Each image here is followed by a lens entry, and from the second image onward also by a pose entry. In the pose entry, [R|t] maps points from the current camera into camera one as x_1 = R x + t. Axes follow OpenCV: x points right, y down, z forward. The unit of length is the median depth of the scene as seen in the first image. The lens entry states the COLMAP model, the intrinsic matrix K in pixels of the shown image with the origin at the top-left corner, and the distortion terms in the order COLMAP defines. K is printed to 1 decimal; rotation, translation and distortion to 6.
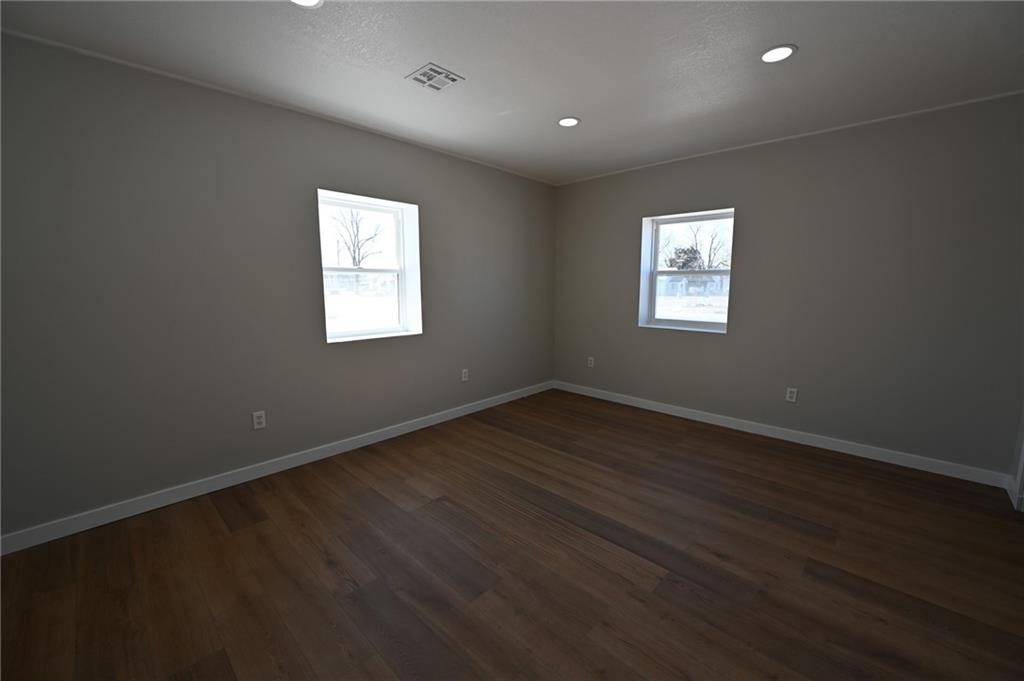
lens RADIAL K [[407.8, 0, 512.0], [0, 407.8, 340.5], [0, 0, 1]] dist [-0.013835, -0.000147]
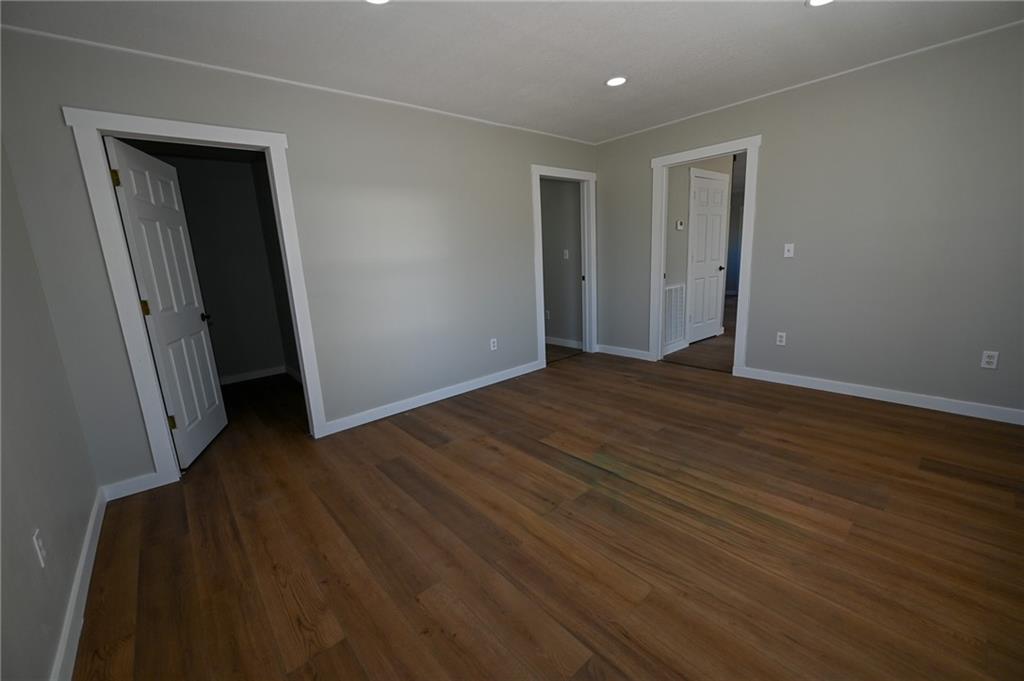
lens RADIAL K [[407.8, 0, 512.0], [0, 407.8, 340.5], [0, 0, 1]] dist [-0.013835, -0.000147]
pose [[-0.994708, 0.025927, 0.099415, 0.273604], [0.058572, 0.938088, 0.341410, -0.246909], [-0.084408, 0.345426, -0.934642, 1.907054]]
